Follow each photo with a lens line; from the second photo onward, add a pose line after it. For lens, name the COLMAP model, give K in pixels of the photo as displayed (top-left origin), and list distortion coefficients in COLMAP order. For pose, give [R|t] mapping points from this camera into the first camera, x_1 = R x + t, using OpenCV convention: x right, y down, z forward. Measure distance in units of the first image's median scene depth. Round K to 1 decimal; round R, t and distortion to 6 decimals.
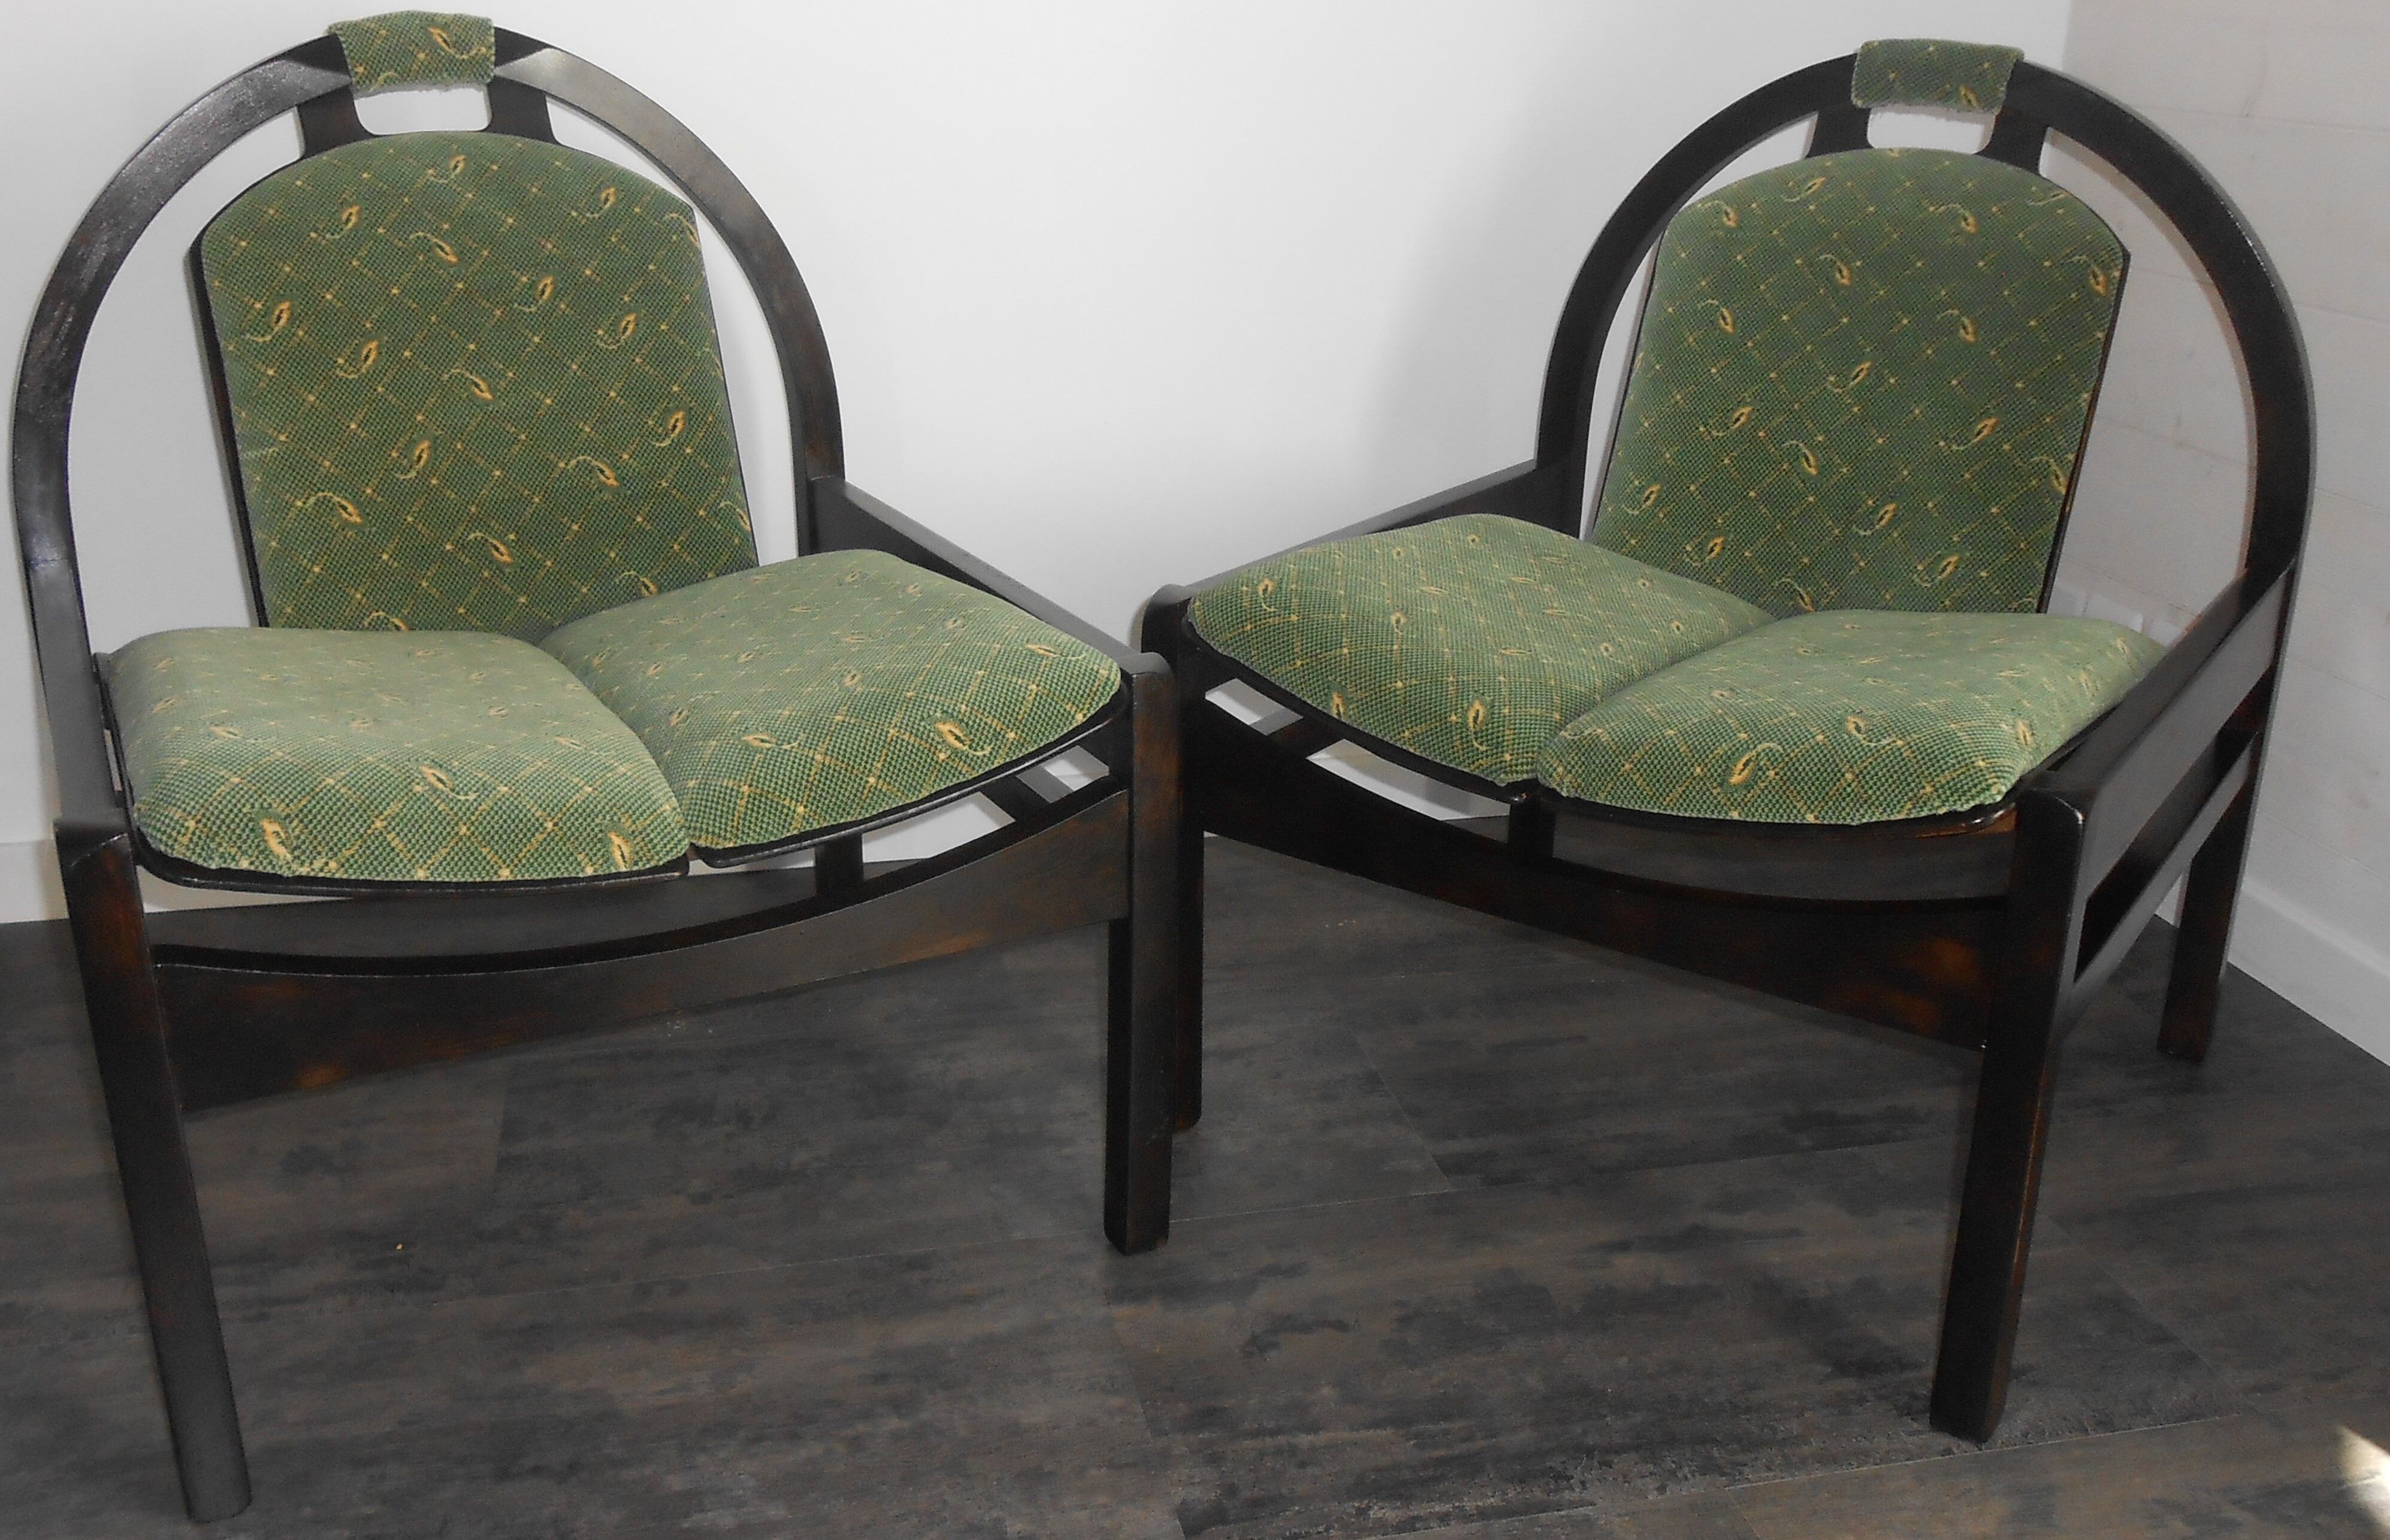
lens RADIAL K [[2242.8, 0, 1152.0], [0, 2242.8, 724.9], [0, 0, 1]] dist [-0.015969, 0.000000]
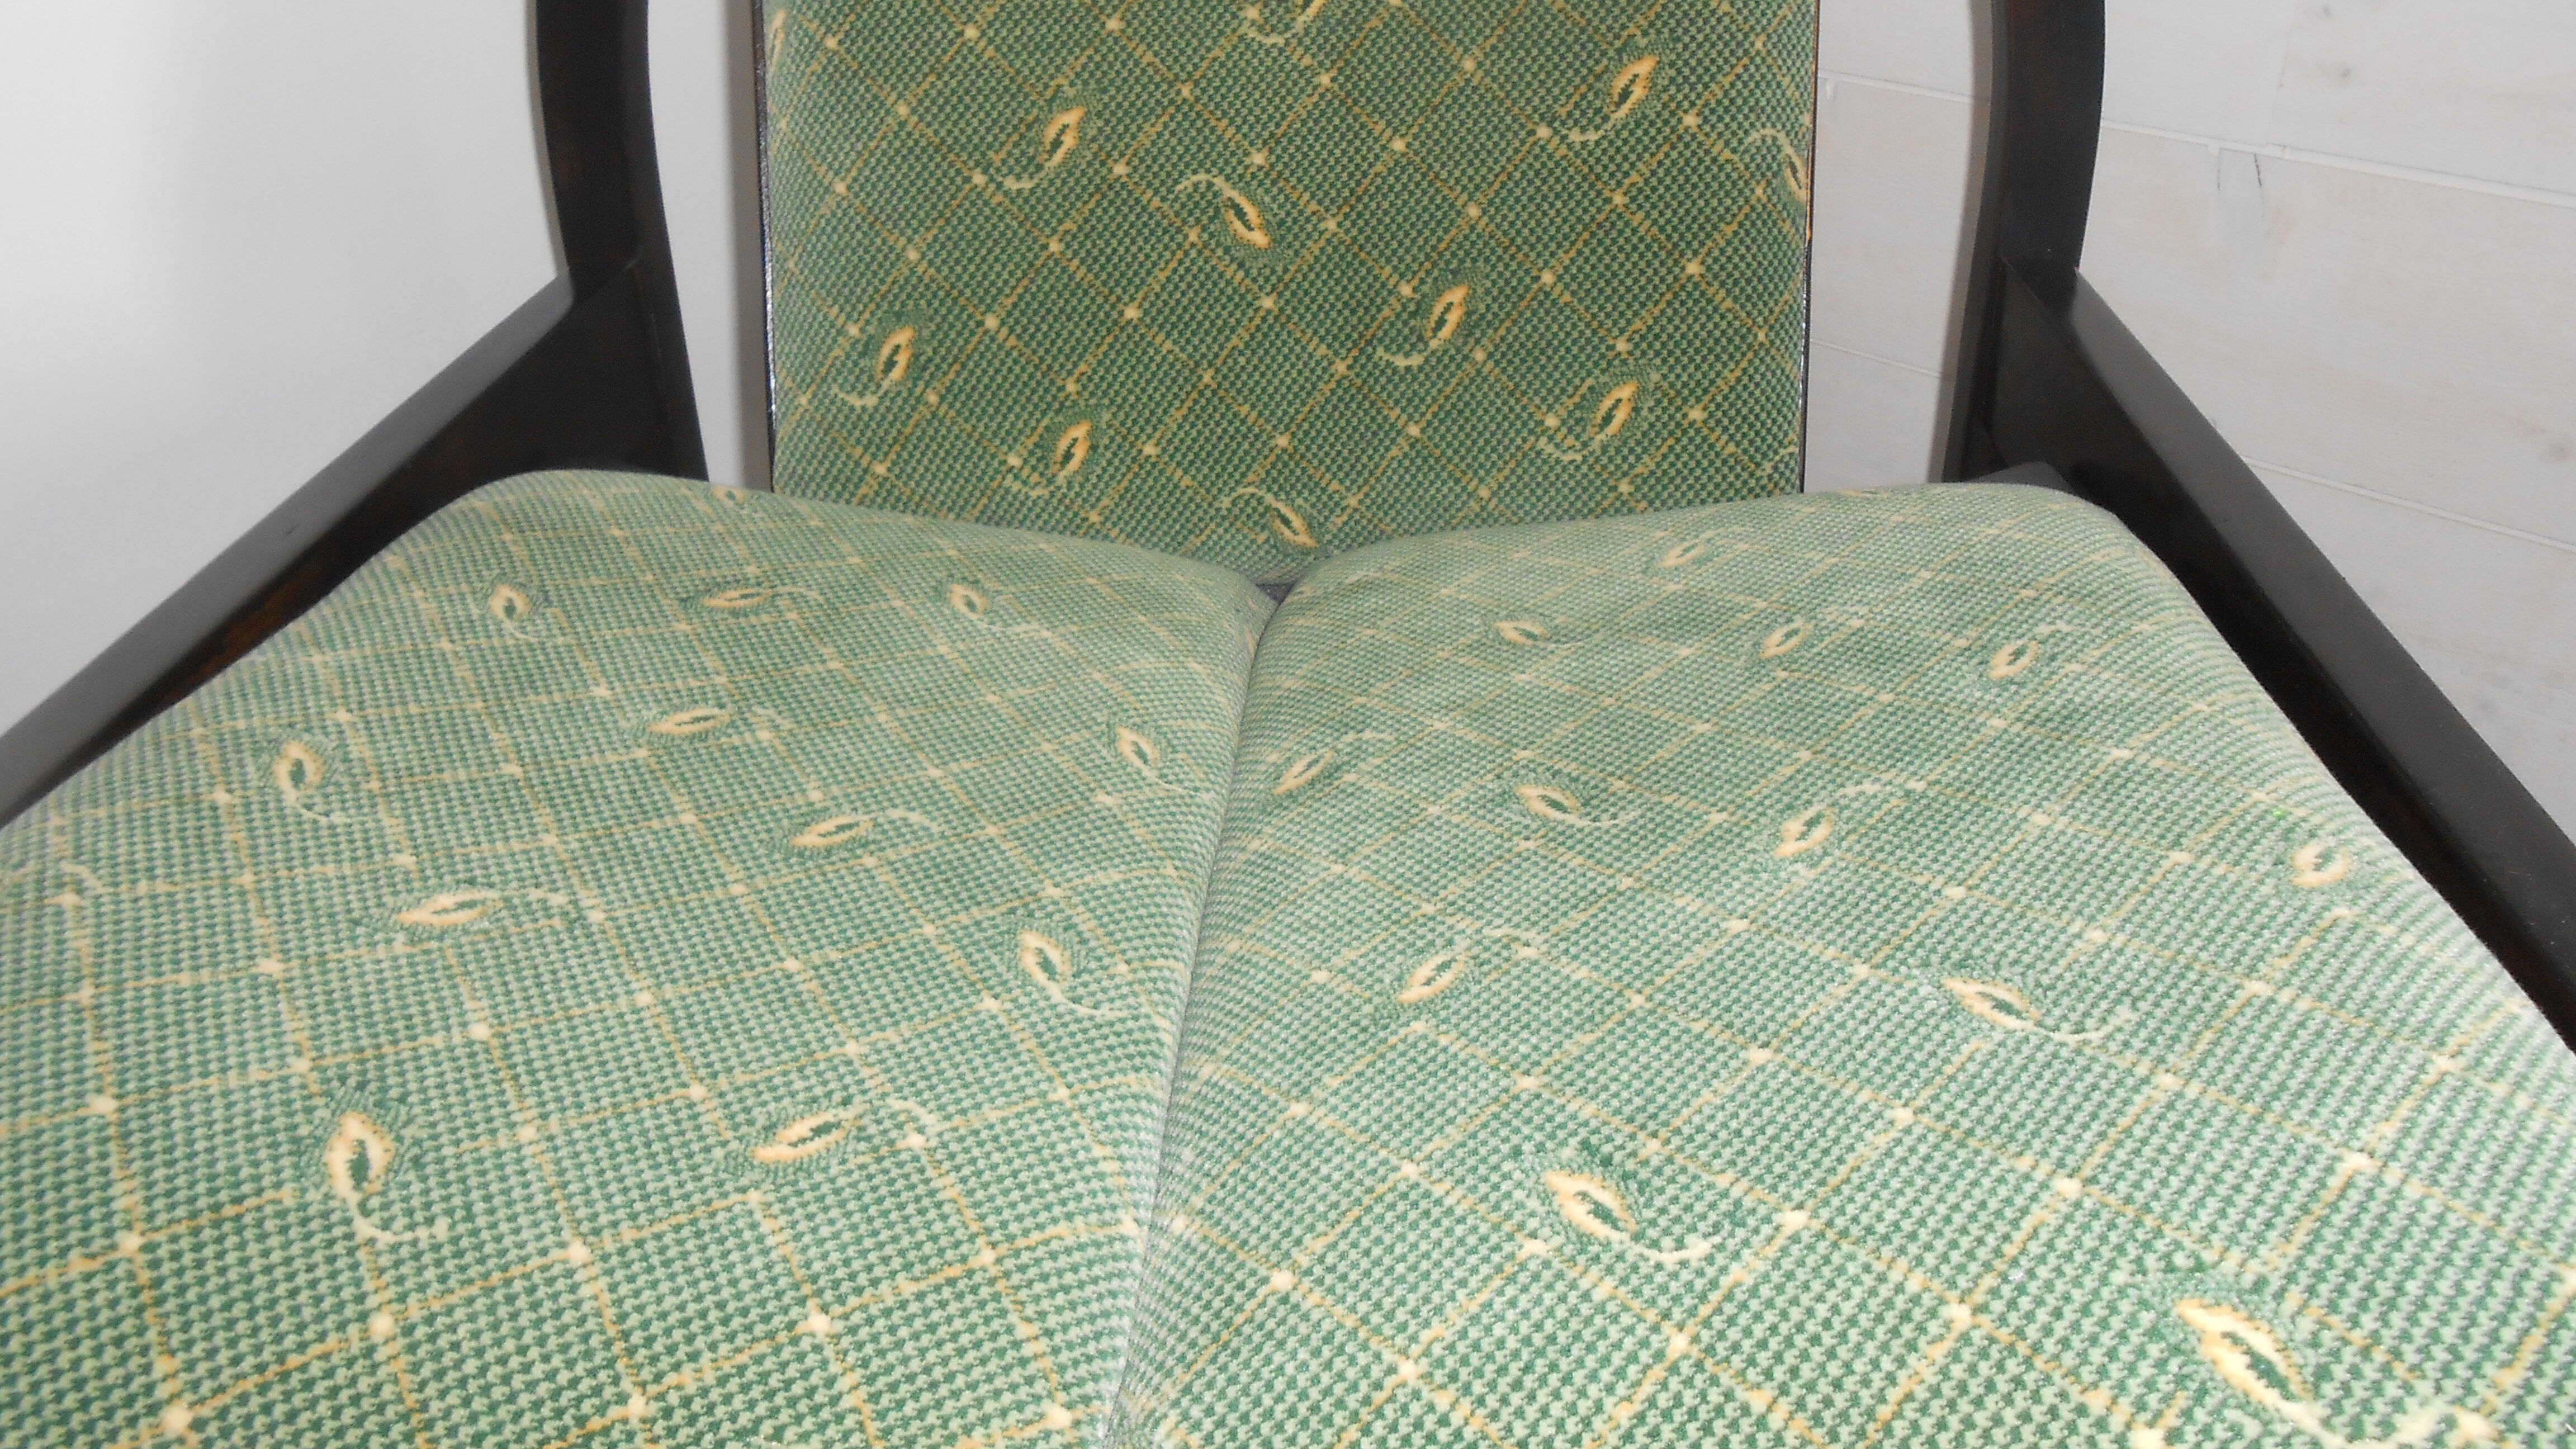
lens RADIAL K [[2056.3, 0, 1282.2], [0, 2056.3, 665.0], [0, 0, 1]] dist [-0.027925, 0.060452]
pose [[0.845953, -0.285396, 0.450458, 0.105810], [0.205900, 0.954035, 0.217769, -0.131313], [-0.491903, -0.091472, 0.865832, 0.707270]]
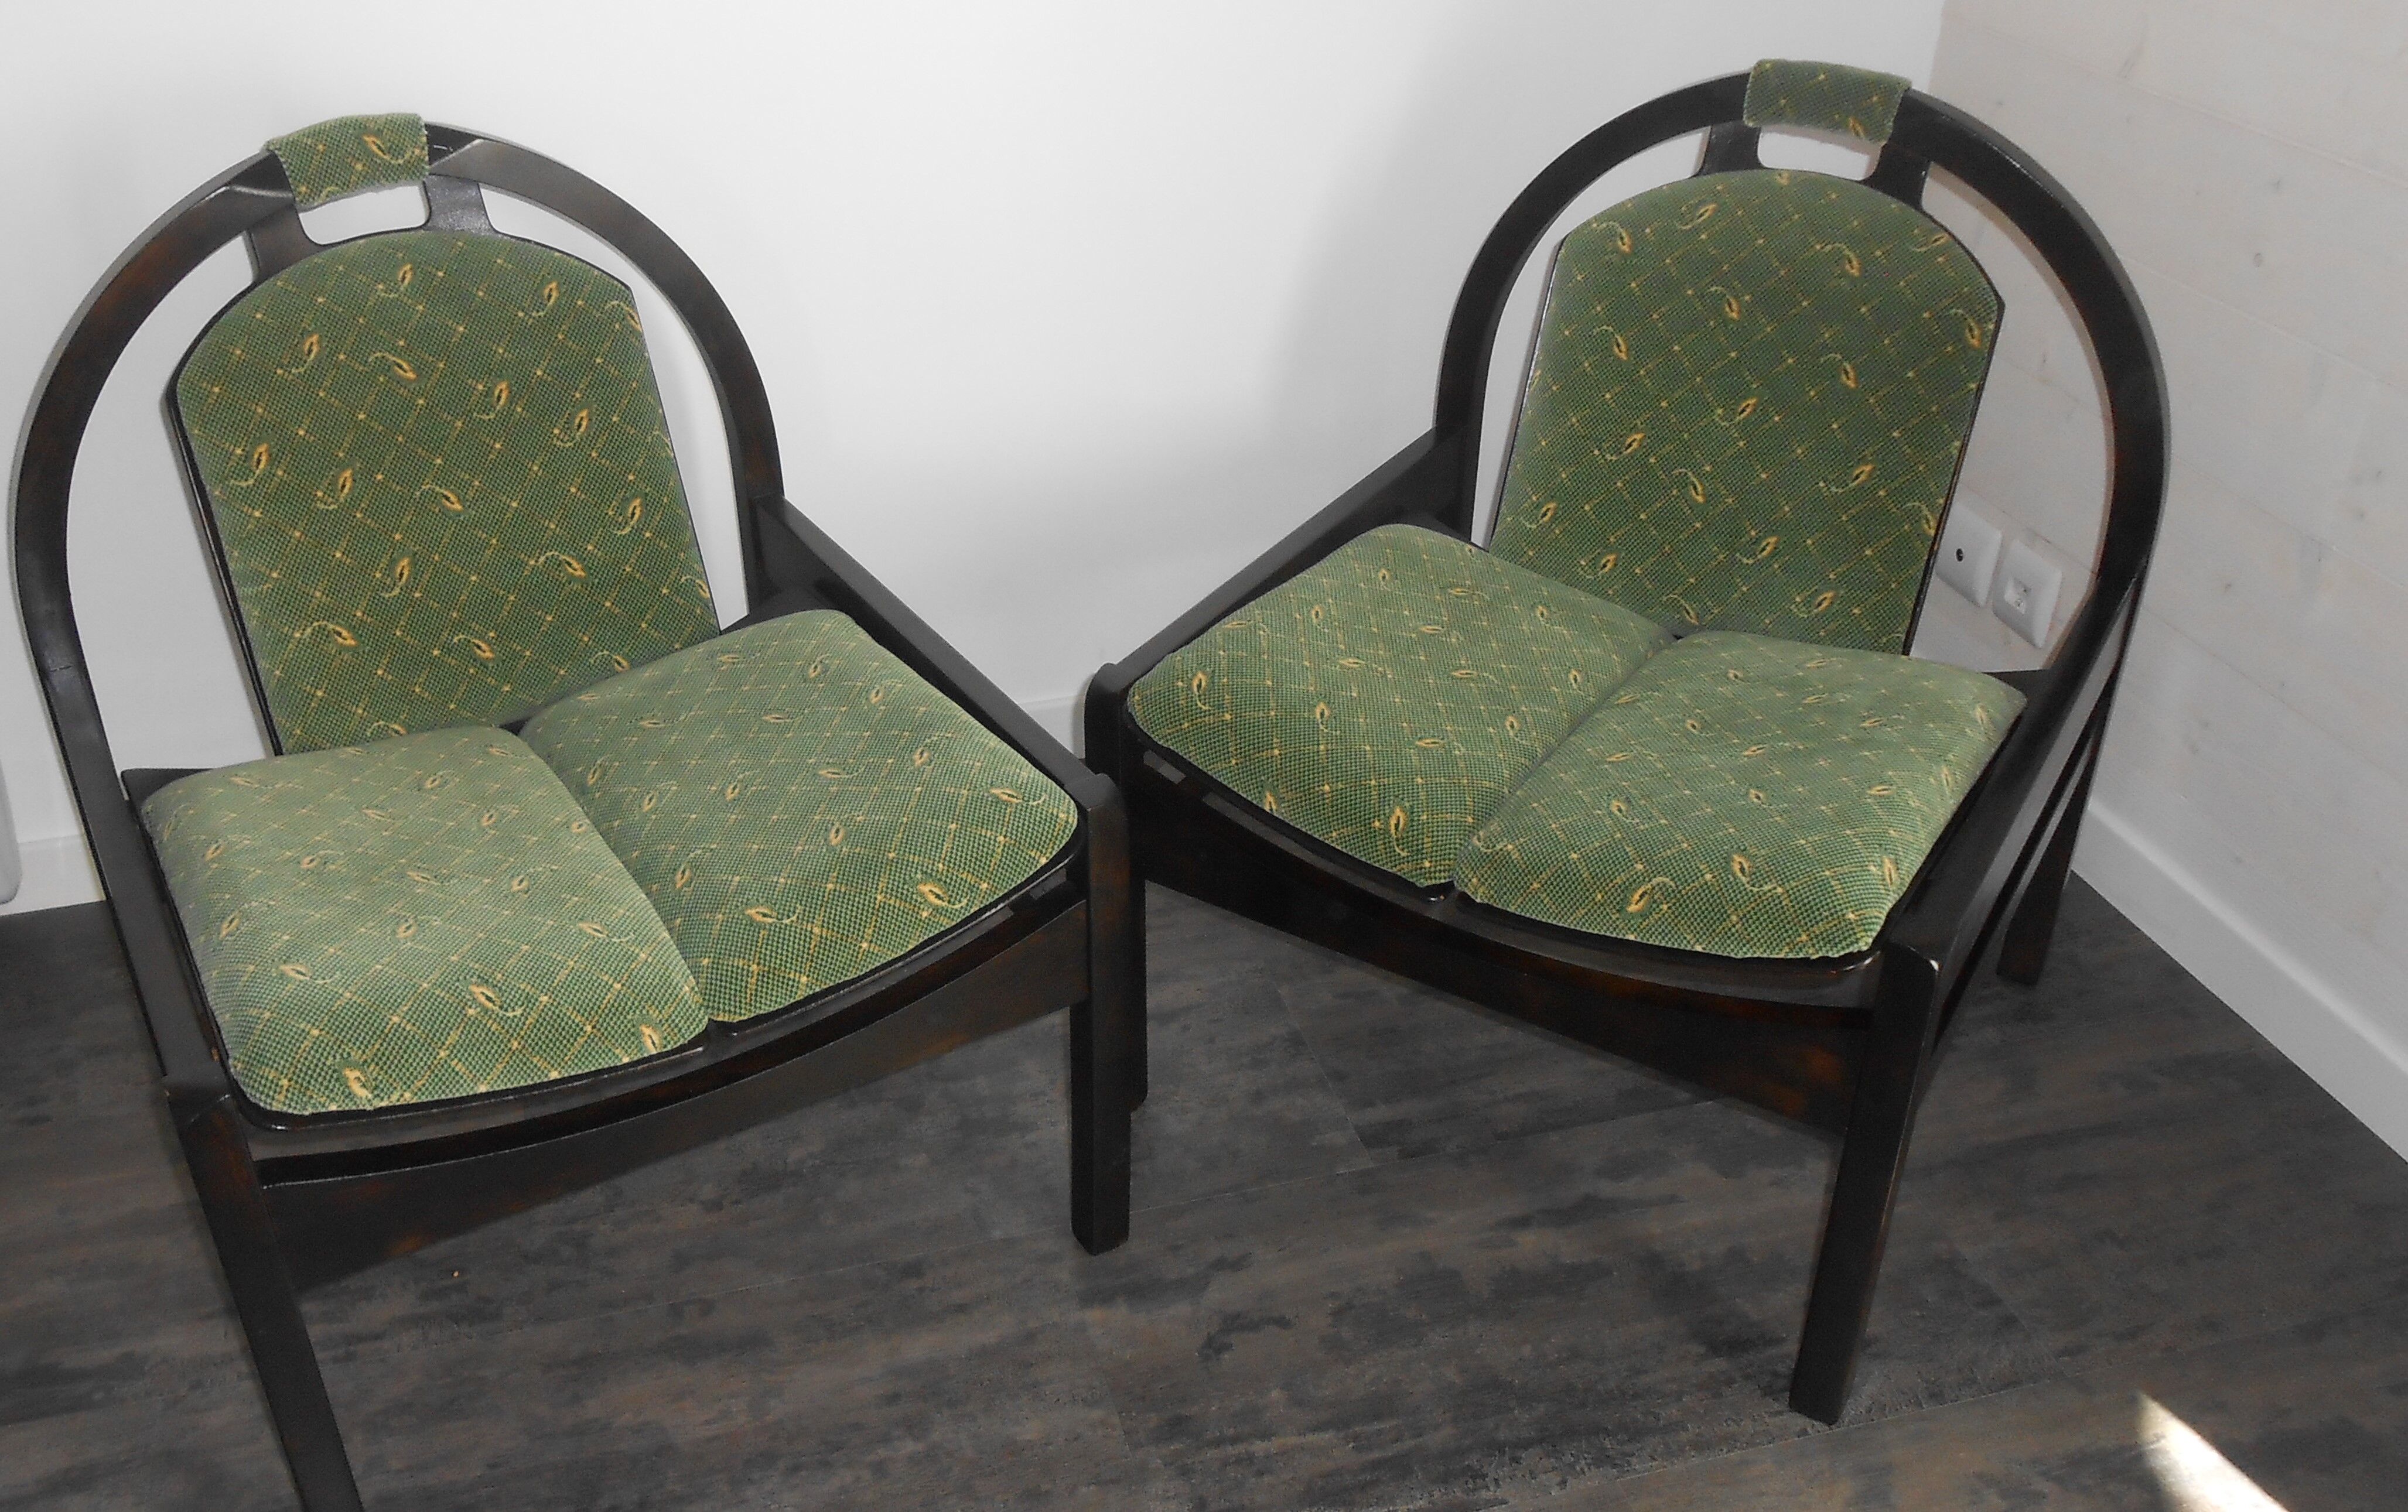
lens RADIAL K [[2208.7, 0, 1048.2], [0, 2208.7, 718.5], [0, 0, 1]] dist [-0.017551, -0.005758]
pose [[0.999021, -0.043417, 0.008435, -0.031680], [0.040860, 0.978988, 0.199781, -0.255319], [-0.016931, -0.199241, 0.979804, -0.050346]]
